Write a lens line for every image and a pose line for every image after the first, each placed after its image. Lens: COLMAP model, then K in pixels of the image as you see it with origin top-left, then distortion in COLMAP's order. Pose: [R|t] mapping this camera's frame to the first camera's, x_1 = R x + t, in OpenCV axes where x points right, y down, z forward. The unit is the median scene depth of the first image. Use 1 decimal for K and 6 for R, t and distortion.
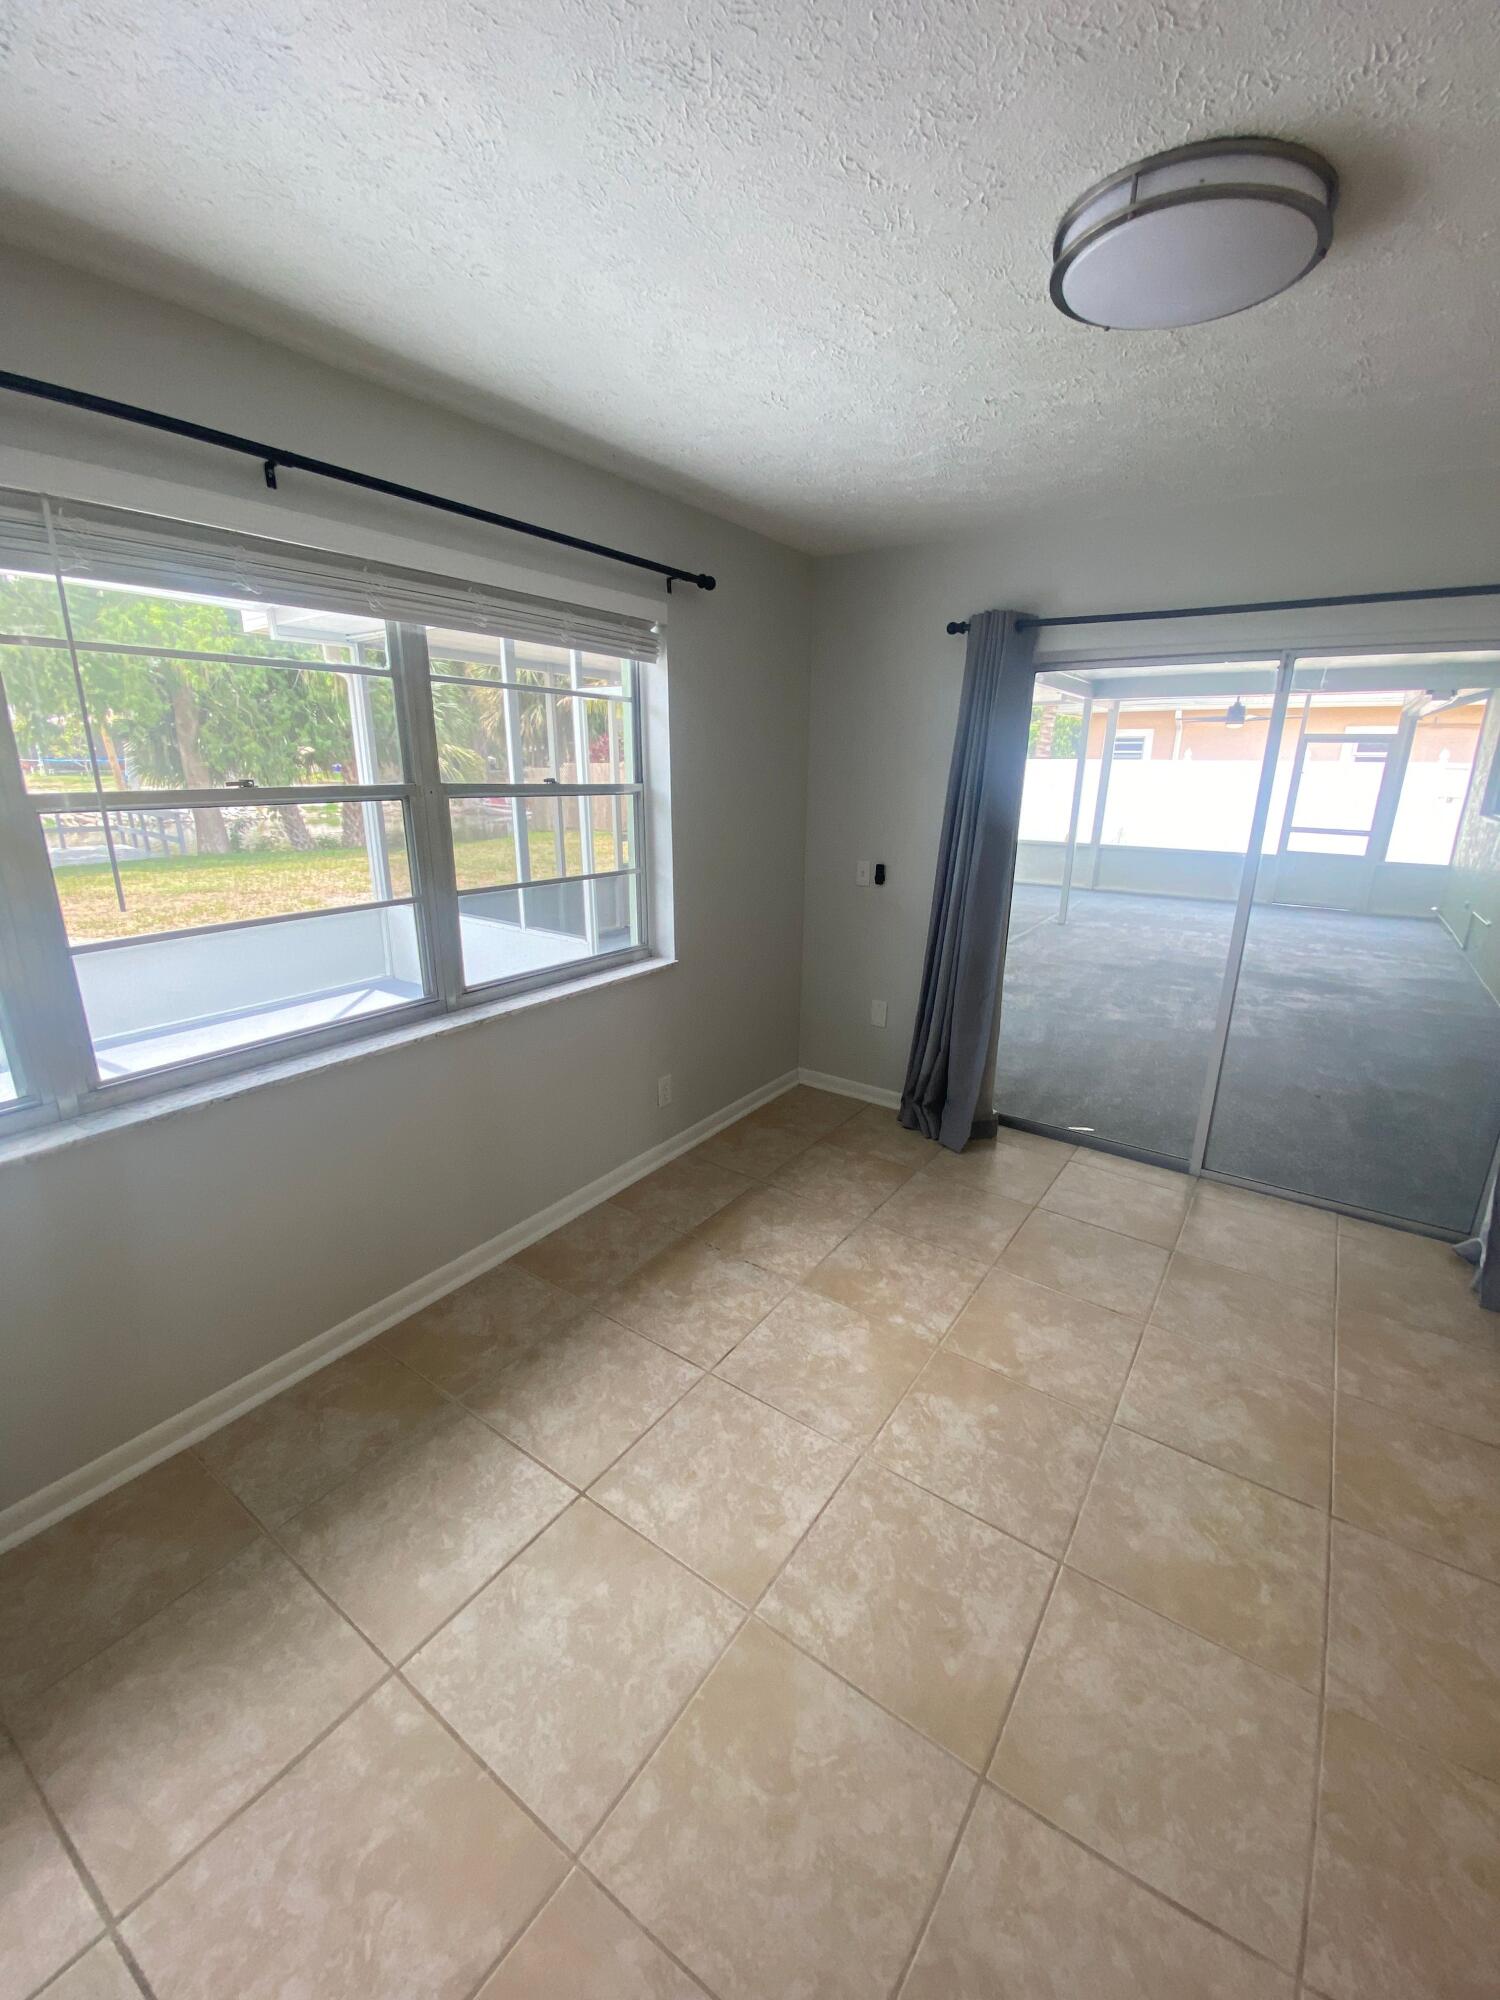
lens RADIAL K [[808.2, 0, 750.6], [0, 808.2, 1014.8], [0, 0, 1]] dist [0.004438, -0.012848]
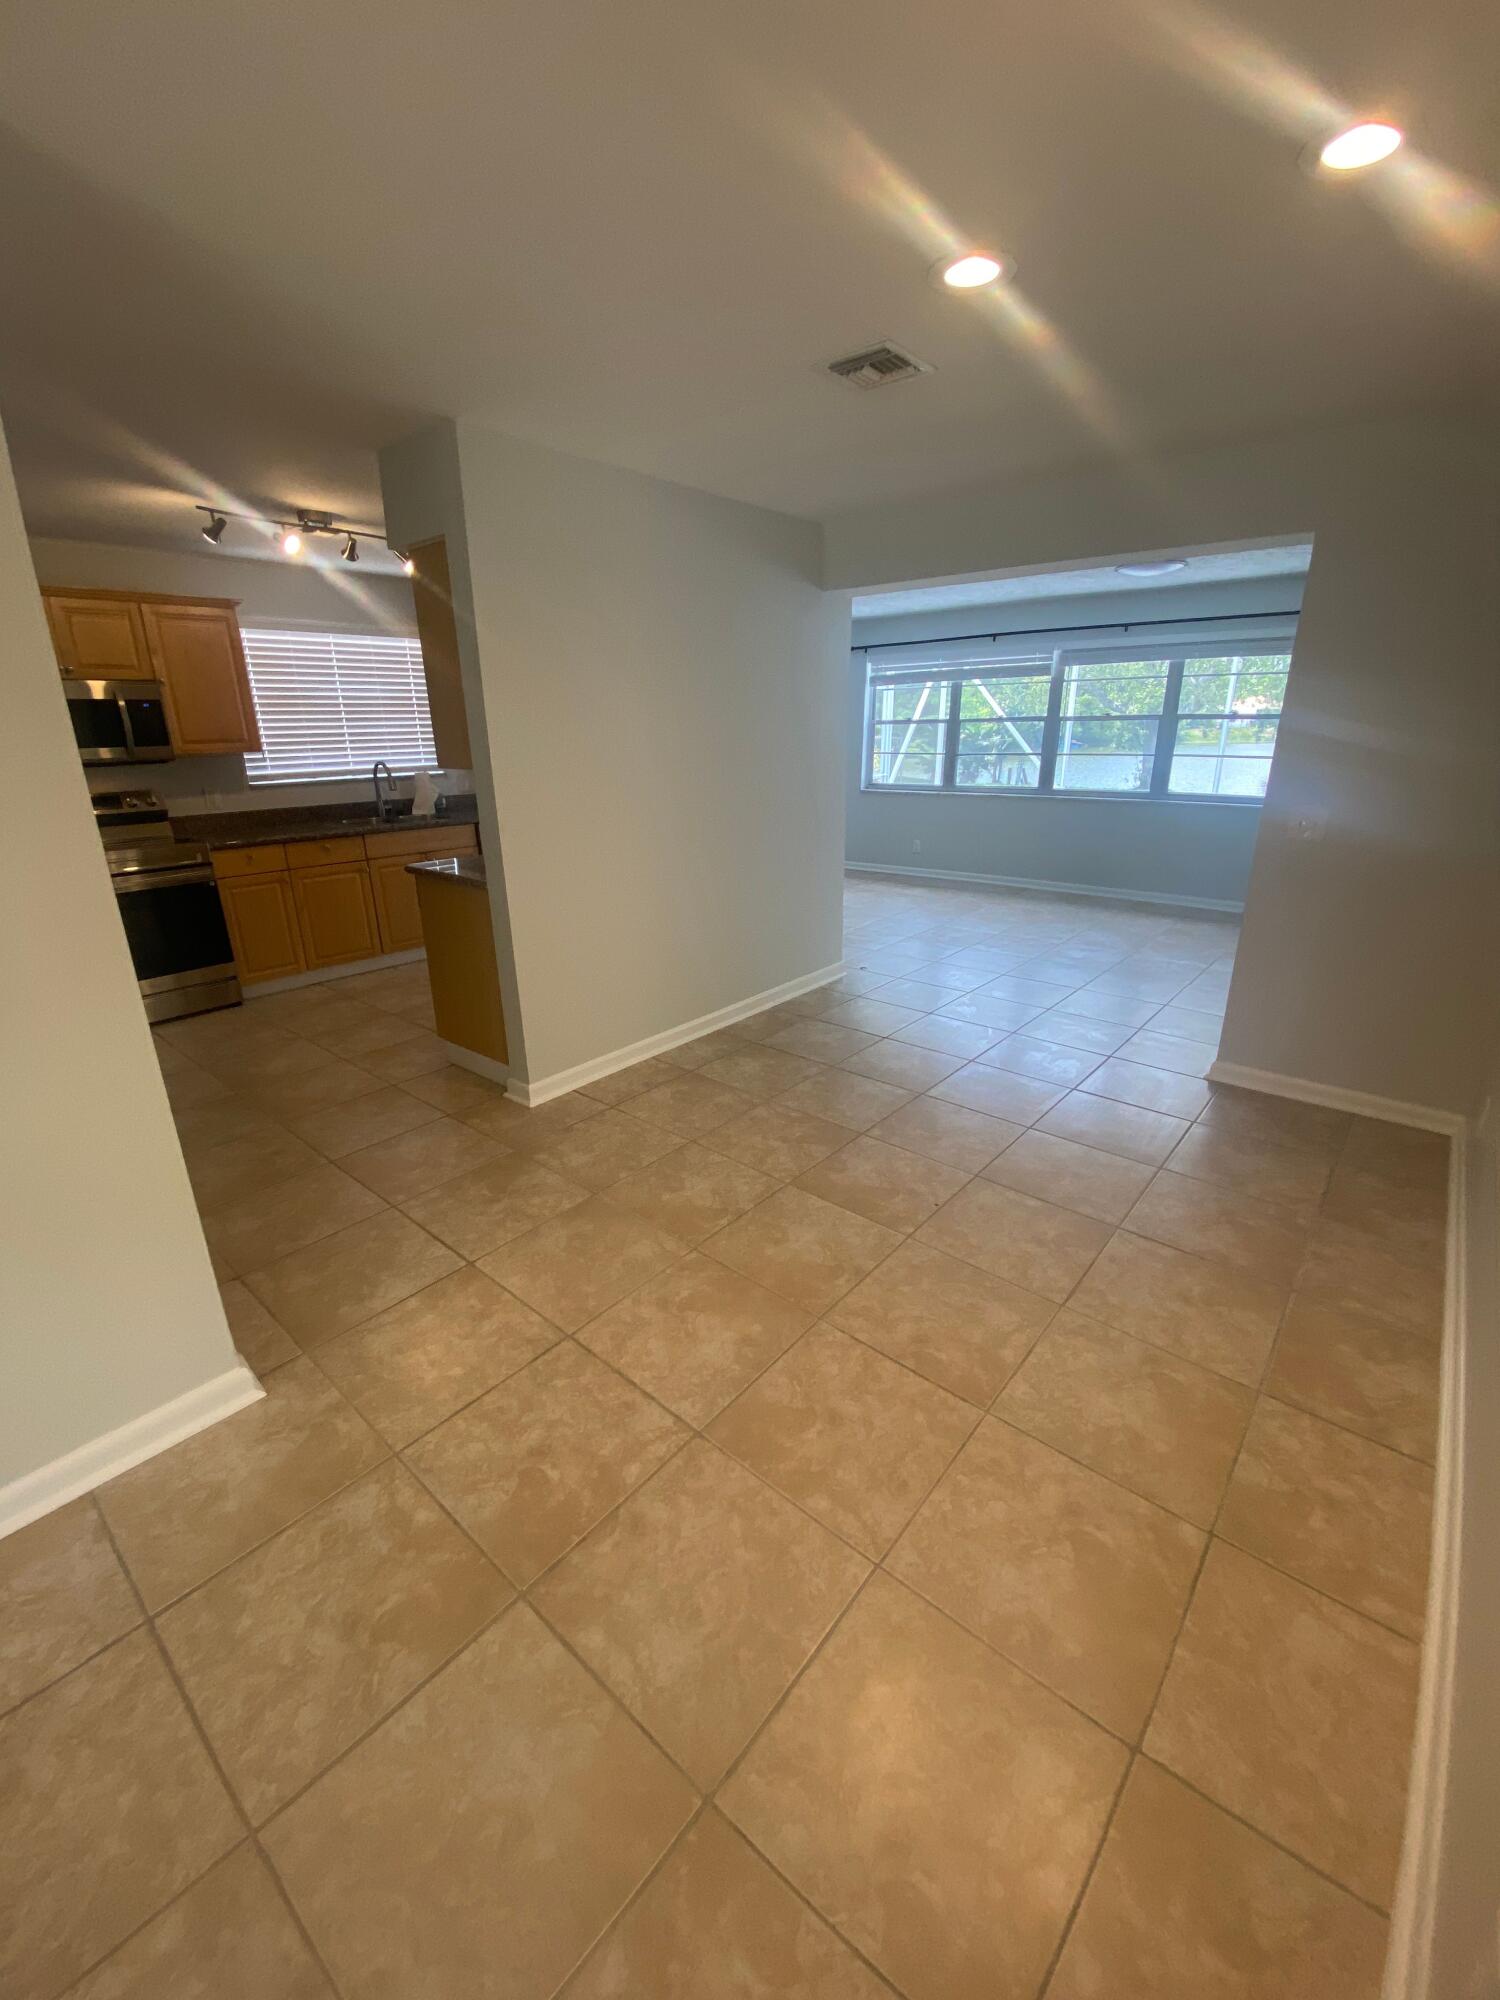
lens RADIAL K [[808.2, 0, 749.0], [0, 808.2, 1007.4], [0, 0, 1]] dist [0.004438, -0.012848]
pose [[-0.098872, 0.306904, -0.946591, 2.695316], [-0.289354, 0.901282, 0.322437, 0.154457], [0.952102, 0.305779, -0.000308, -0.102497]]
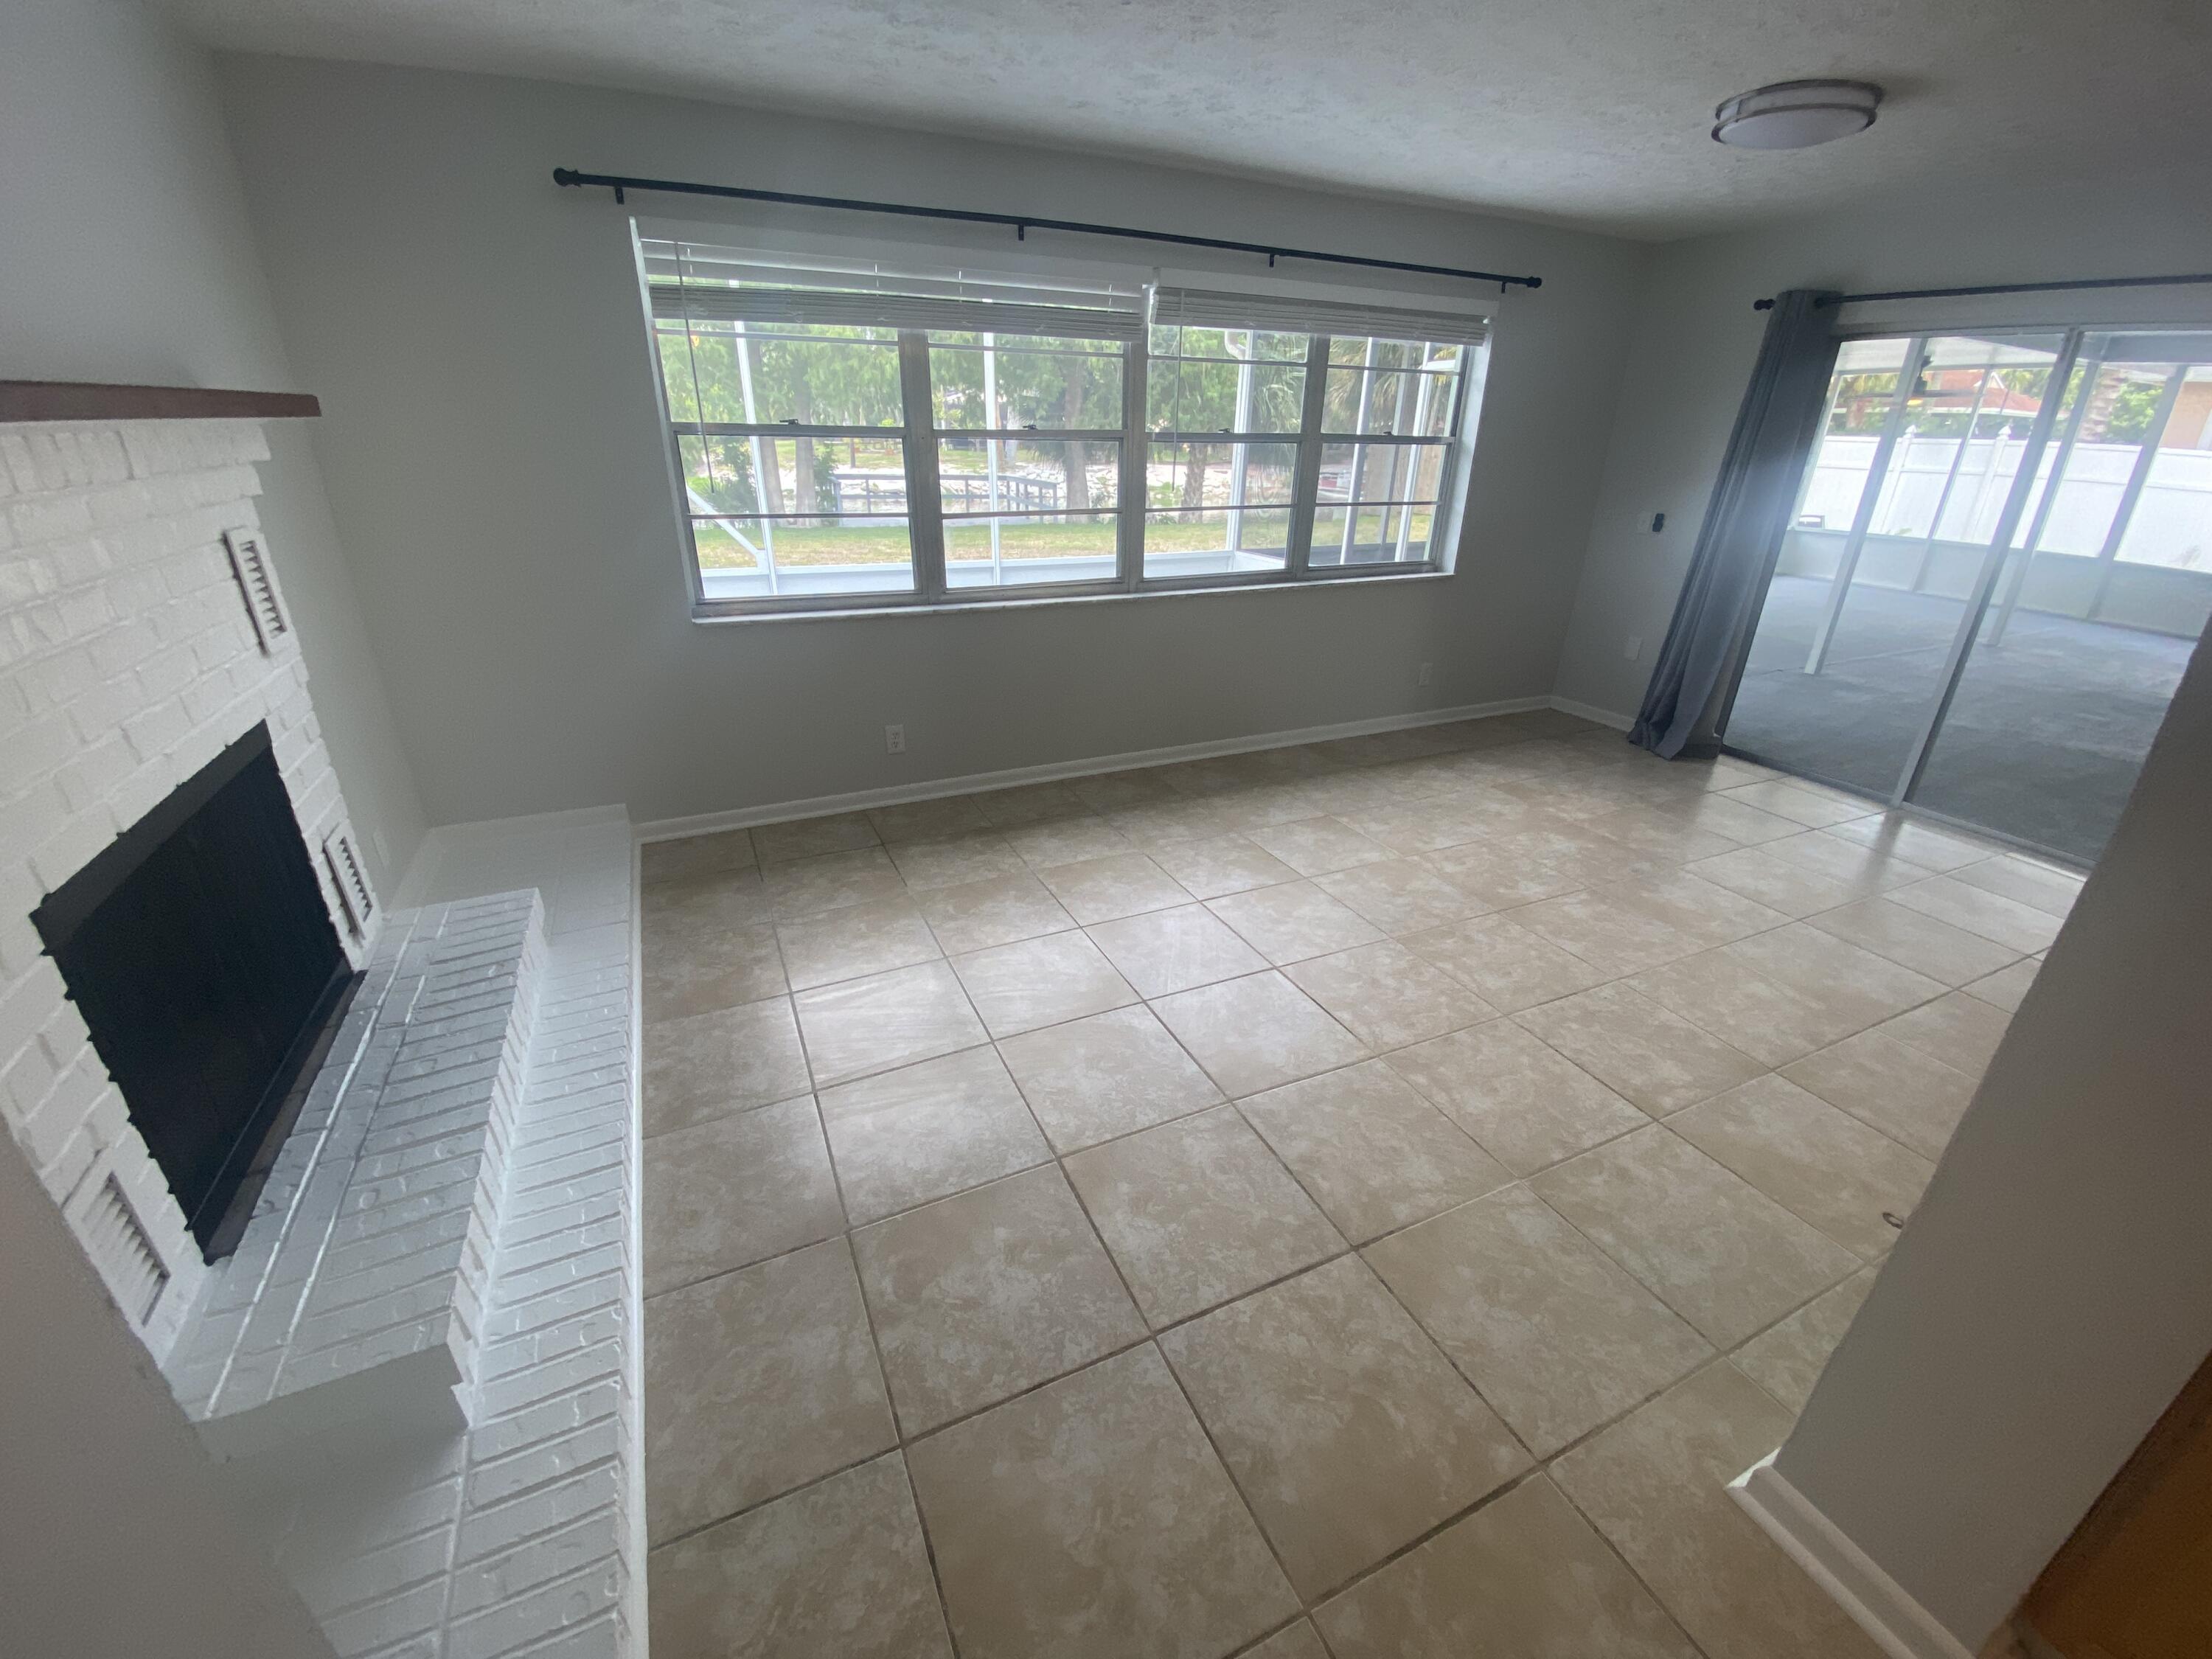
lens RADIAL K [[893.9, 0, 1091.2], [0, 893.9, 838.1], [0, 0, 1]] dist [0.004438, -0.012848]
pose [[0.860802, 0.207934, -0.464524, 0.233903], [-0.153048, 0.976243, 0.153382, 0.311214], [0.485382, -0.060937, 0.872176, -0.867838]]
